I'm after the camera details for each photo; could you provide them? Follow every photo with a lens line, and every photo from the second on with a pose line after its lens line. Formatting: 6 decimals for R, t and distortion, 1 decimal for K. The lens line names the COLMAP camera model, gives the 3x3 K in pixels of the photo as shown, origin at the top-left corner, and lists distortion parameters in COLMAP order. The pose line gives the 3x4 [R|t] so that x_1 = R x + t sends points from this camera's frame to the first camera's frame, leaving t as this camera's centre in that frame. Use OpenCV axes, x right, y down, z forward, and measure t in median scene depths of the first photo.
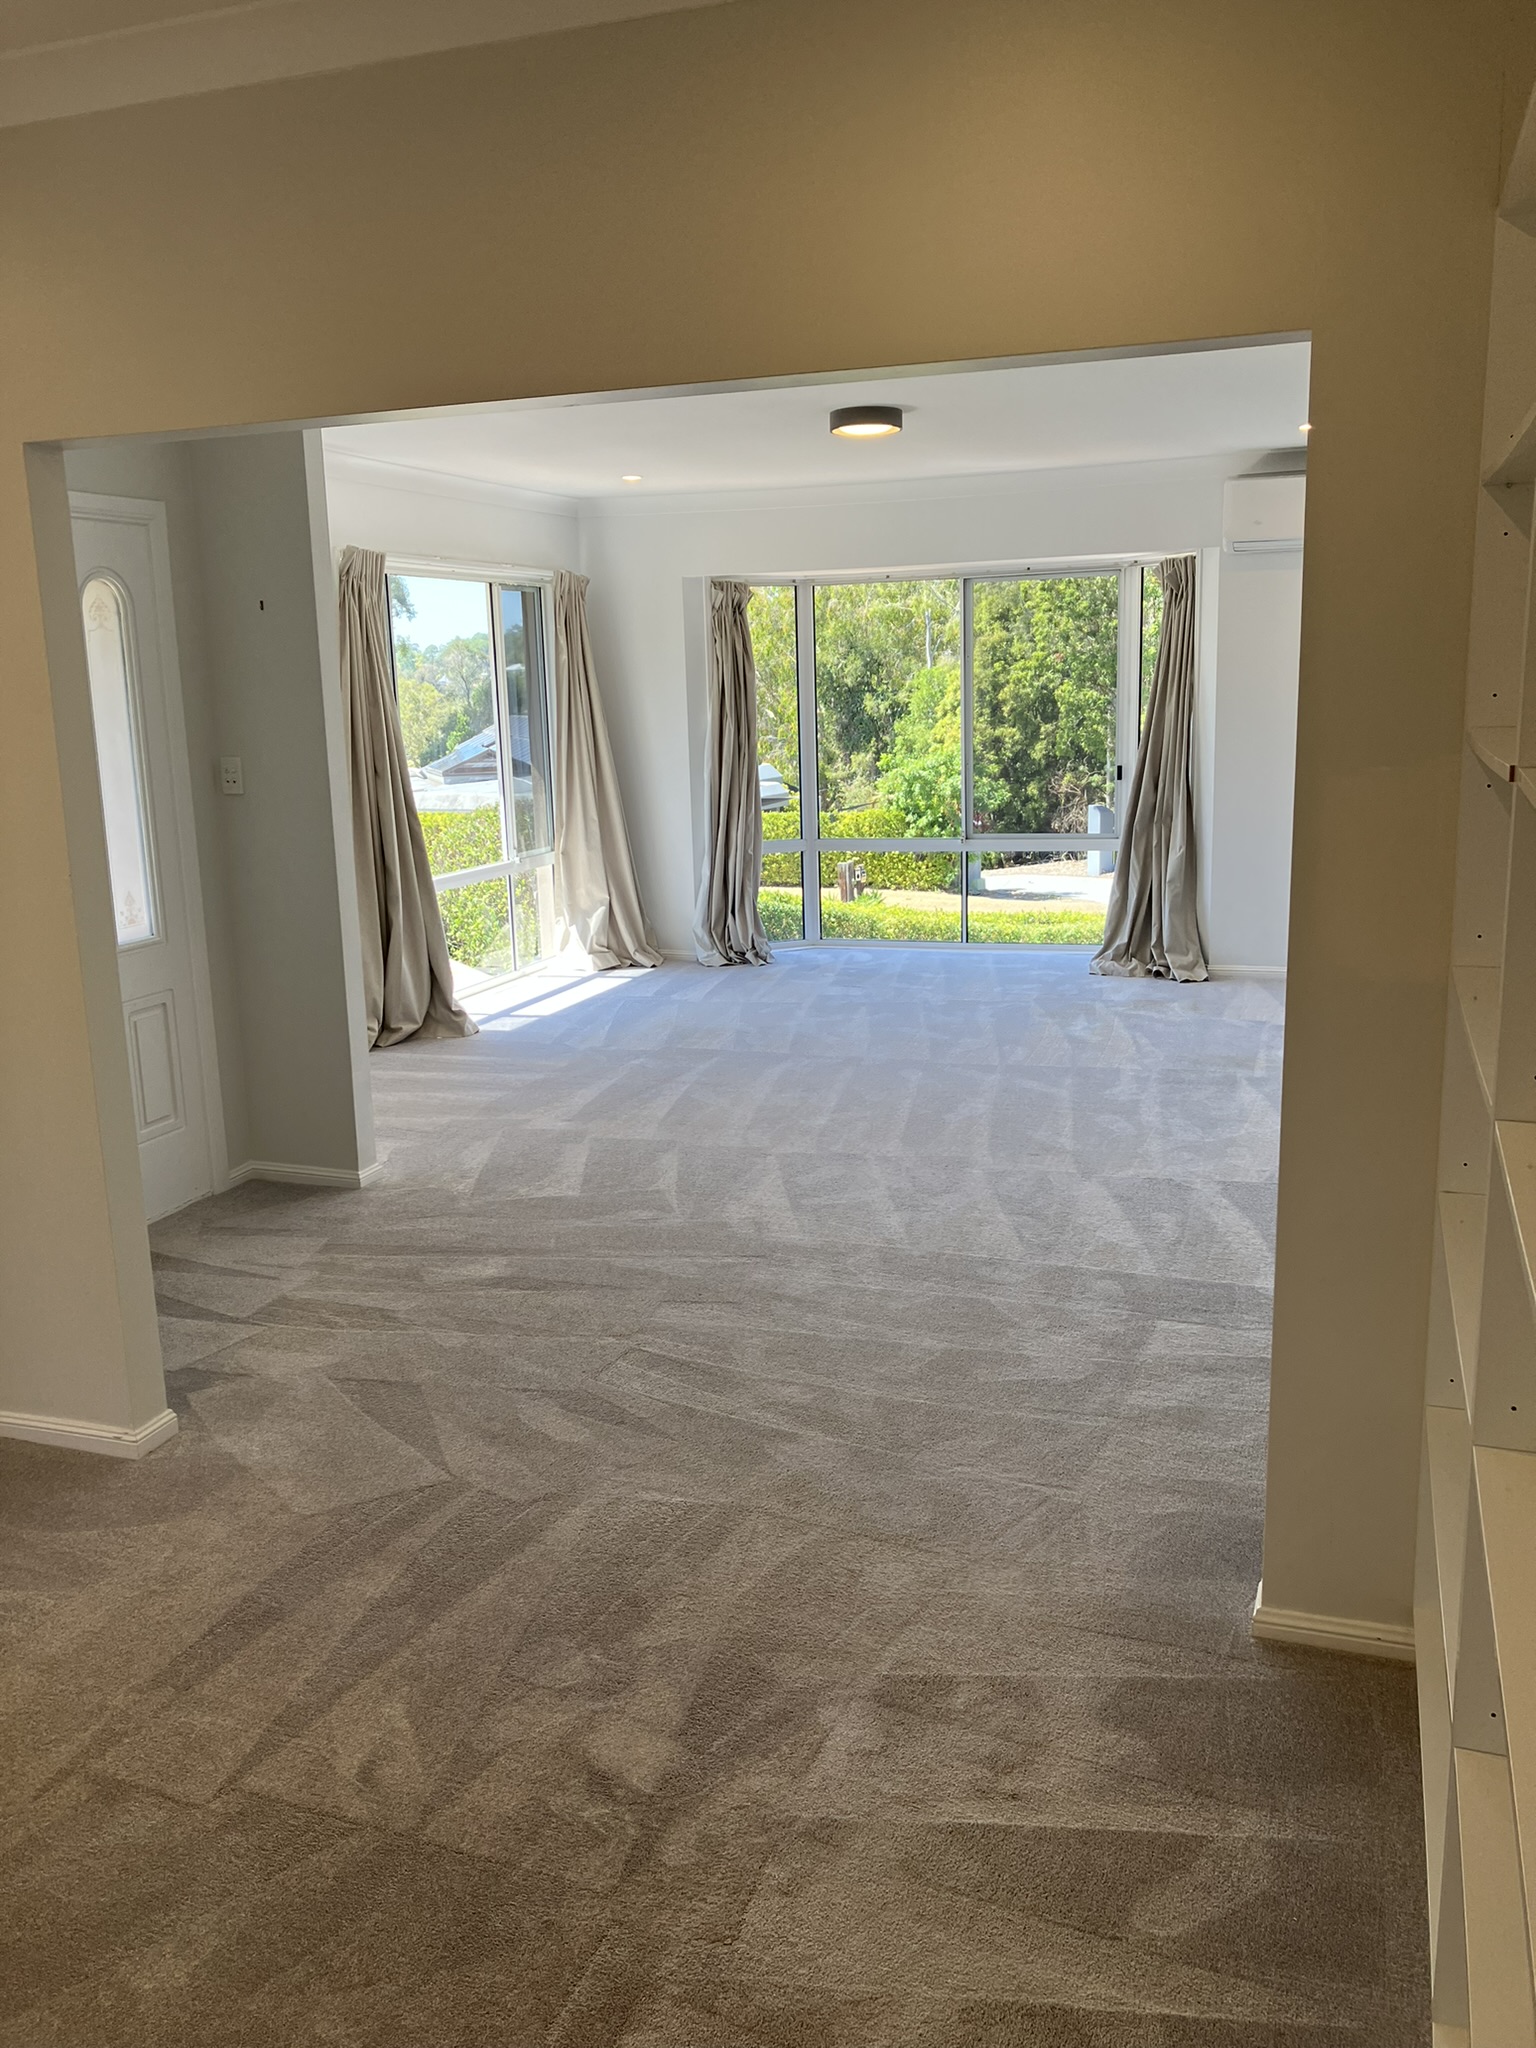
lens RADIAL K [[1638.1, 0, 768.0], [0, 1638.1, 1024.0], [0, 0, 1]] dist [0.110643, -0.223190]
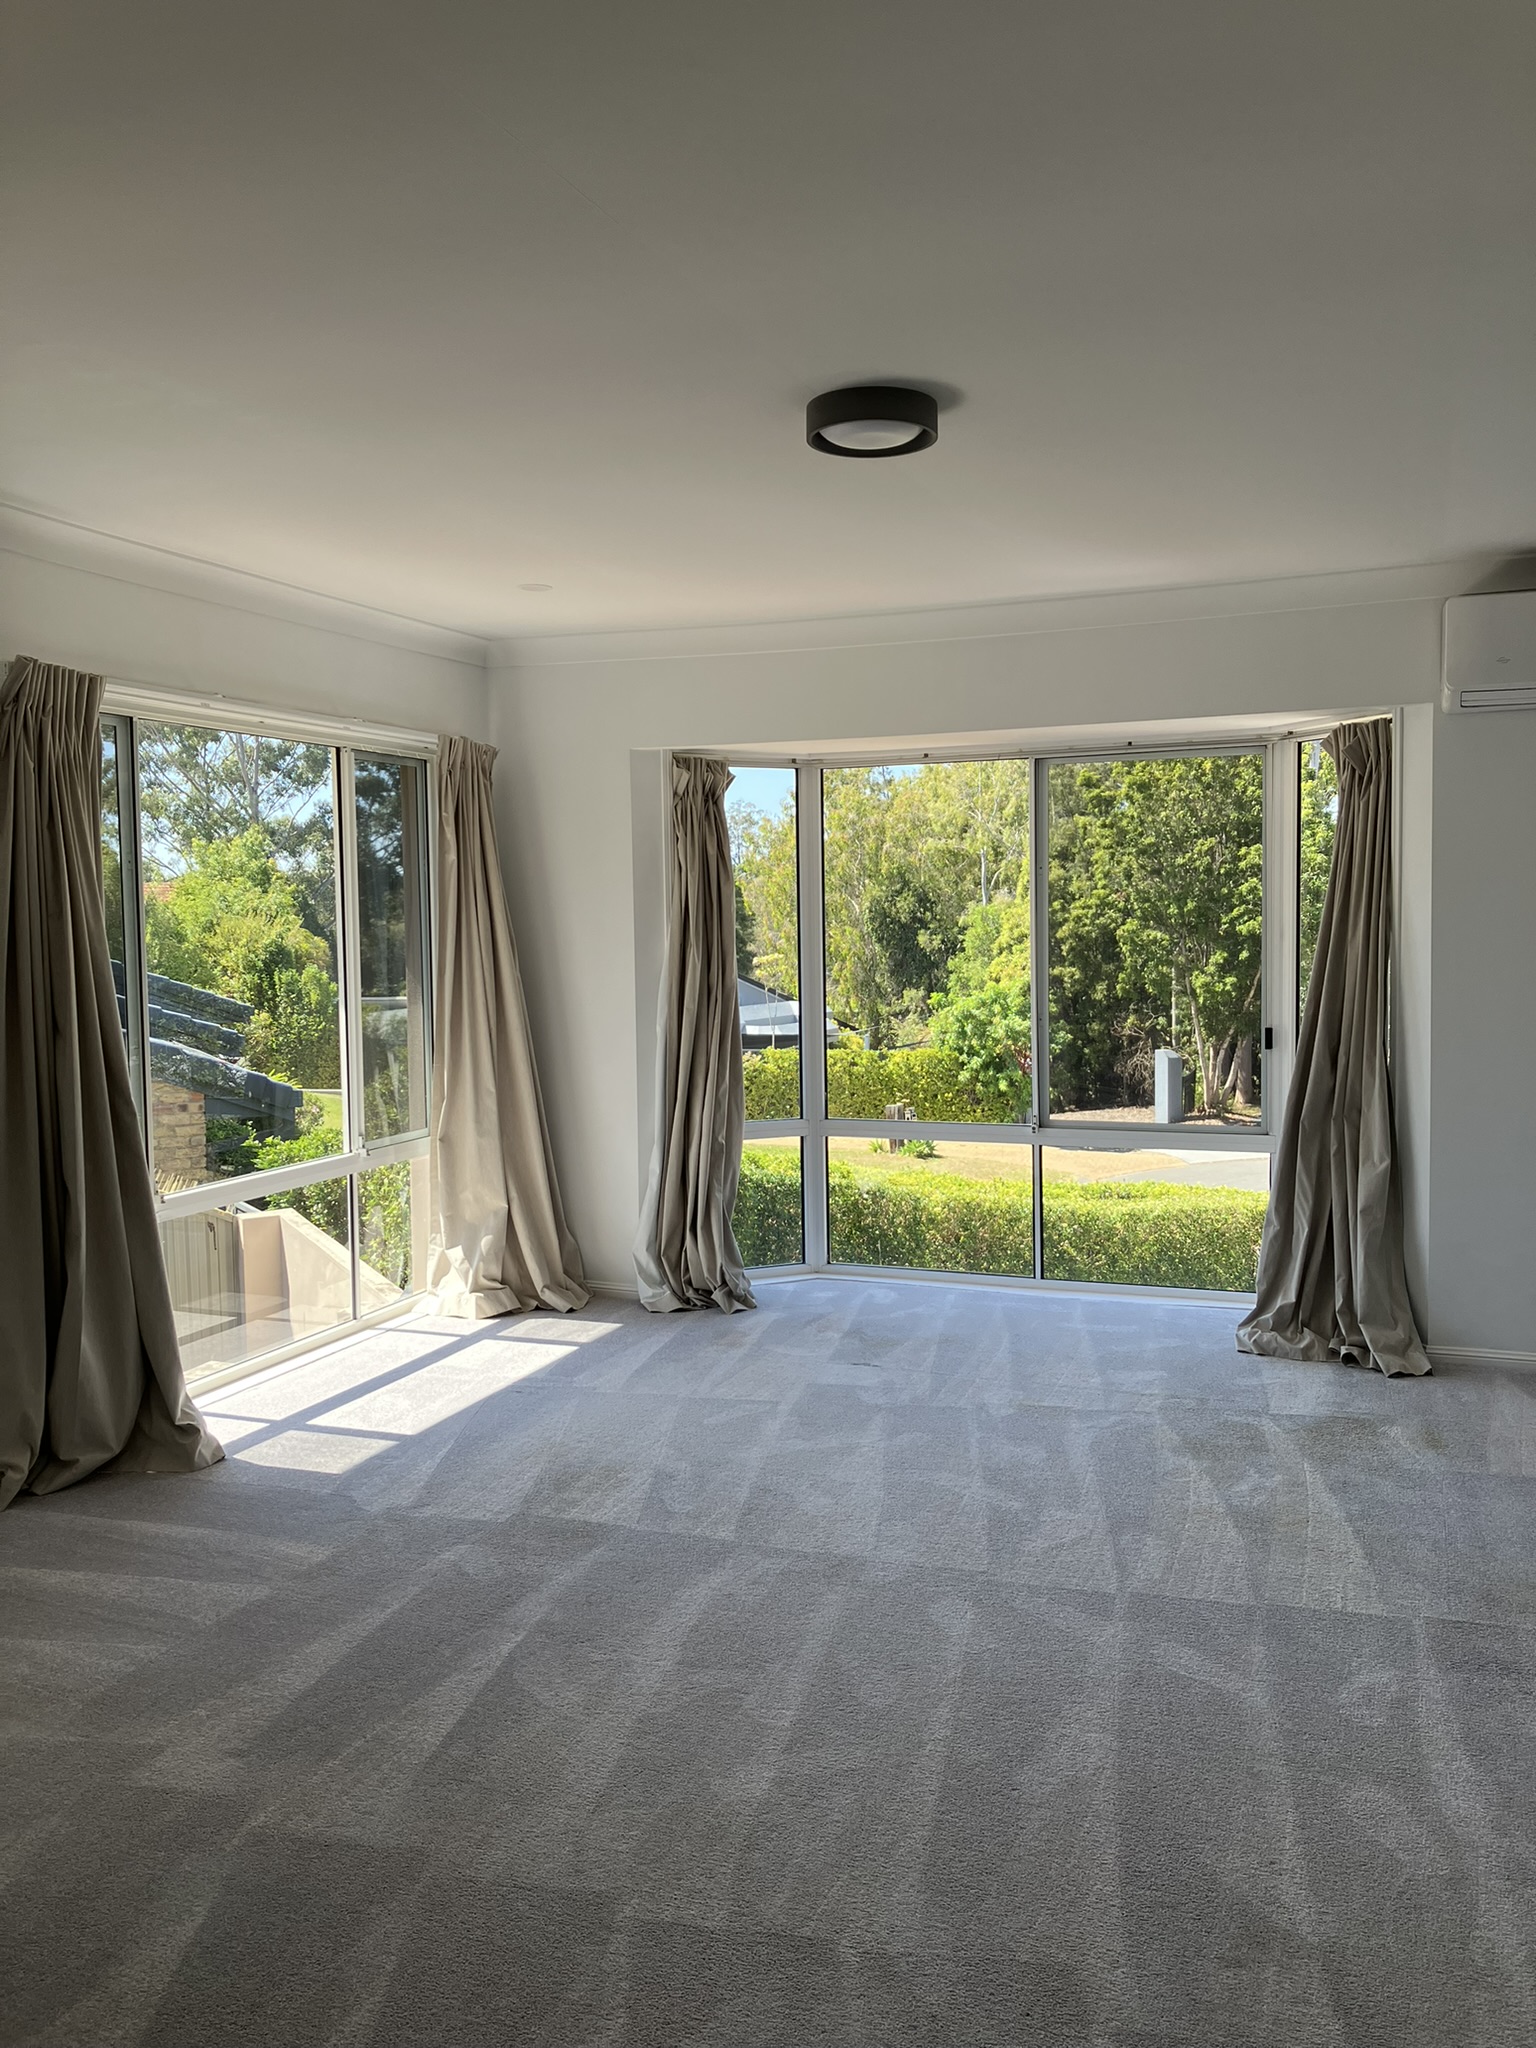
lens RADIAL K [[1646.6, 0, 768.0], [0, 1646.6, 1024.0], [0, 0, 1]] dist [0.055121, -0.106397]
pose [[0.999283, 0.017236, -0.033709, 0.030703], [-0.021794, 0.989928, -0.139887, -0.057805], [0.030959, 0.140522, 0.989593, 0.316966]]
